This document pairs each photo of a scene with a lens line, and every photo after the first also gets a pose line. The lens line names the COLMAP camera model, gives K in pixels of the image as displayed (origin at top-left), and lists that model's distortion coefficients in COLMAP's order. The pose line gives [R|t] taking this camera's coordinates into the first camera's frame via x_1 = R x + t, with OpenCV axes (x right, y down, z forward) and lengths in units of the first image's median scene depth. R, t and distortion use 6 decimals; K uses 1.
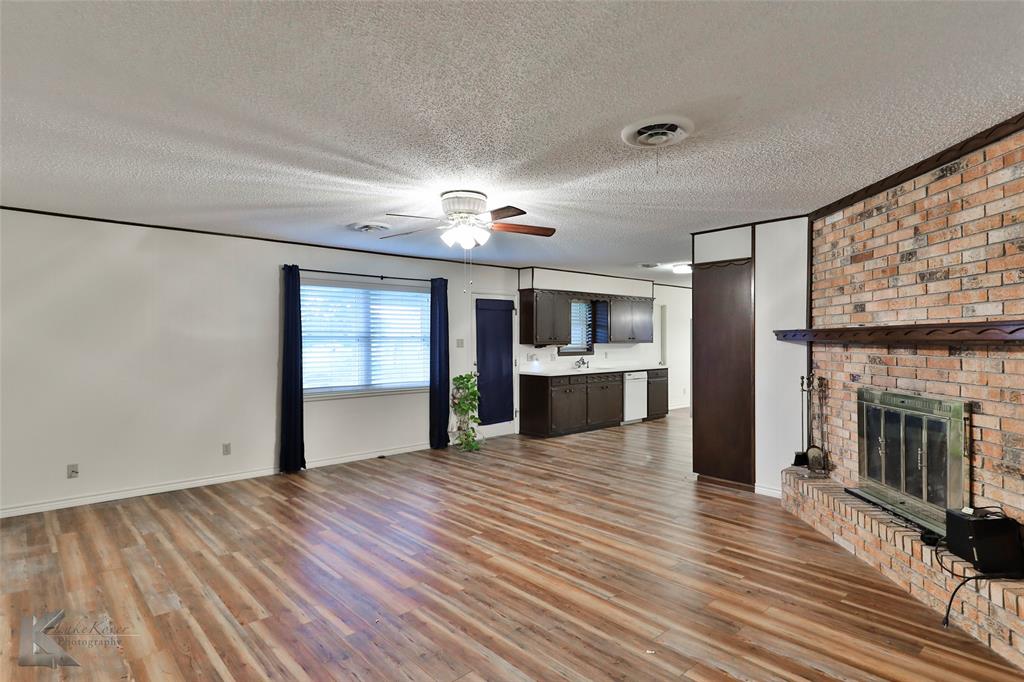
lens RADIAL K [[558.7, 0, 504.2], [0, 558.7, 335.5], [0, 0, 1]] dist [0.017283, -0.003014]
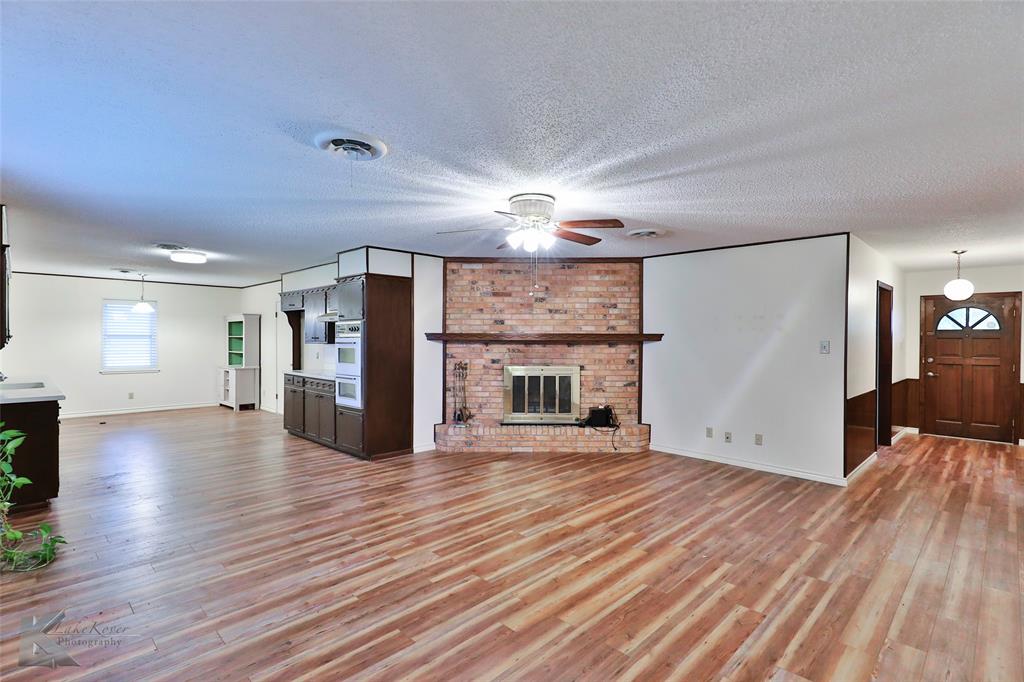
lens RADIAL K [[484.7, 0, 518.7], [0, 484.7, 340.4], [0, 0, 1]] dist [0.024759, -0.007094]
pose [[-0.072323, -0.005865, 0.997364, -0.972326], [-0.012298, 0.999912, 0.004988, 0.000784], [-0.997305, -0.011905, -0.072389, 1.109559]]
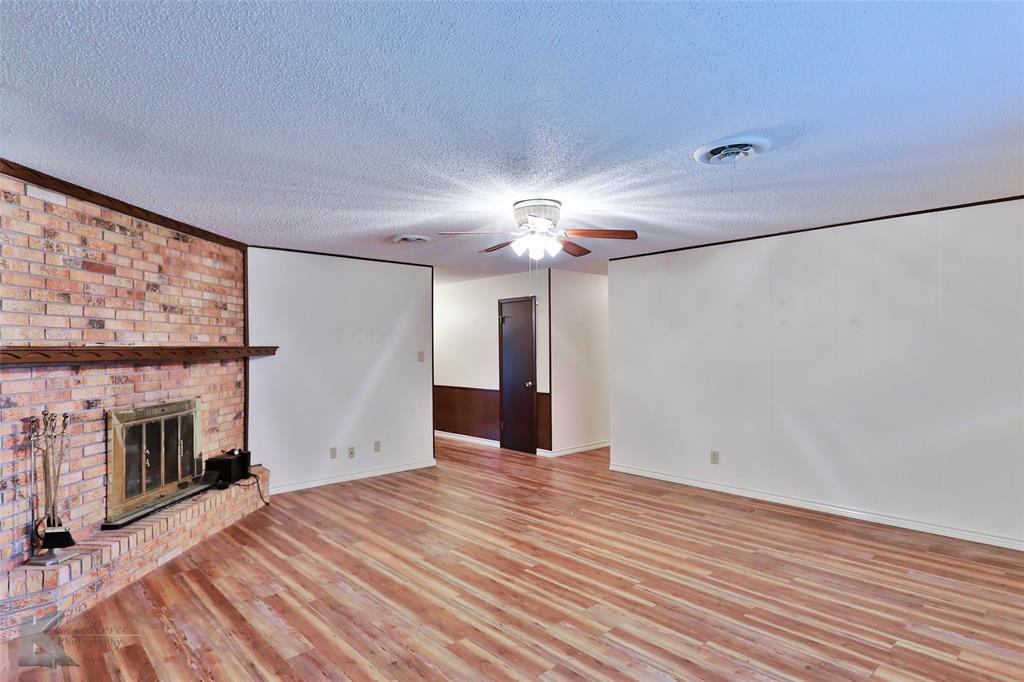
lens RADIAL K [[558.7, 0, 502.5], [0, 558.7, 342.7], [0, 0, 1]] dist [0.017283, -0.003014]
pose [[-0.999892, 0.011593, -0.009001, -0.000941], [0.011736, 0.999802, -0.016043, 0.002479], [0.008814, -0.016147, -0.999831, 2.001952]]
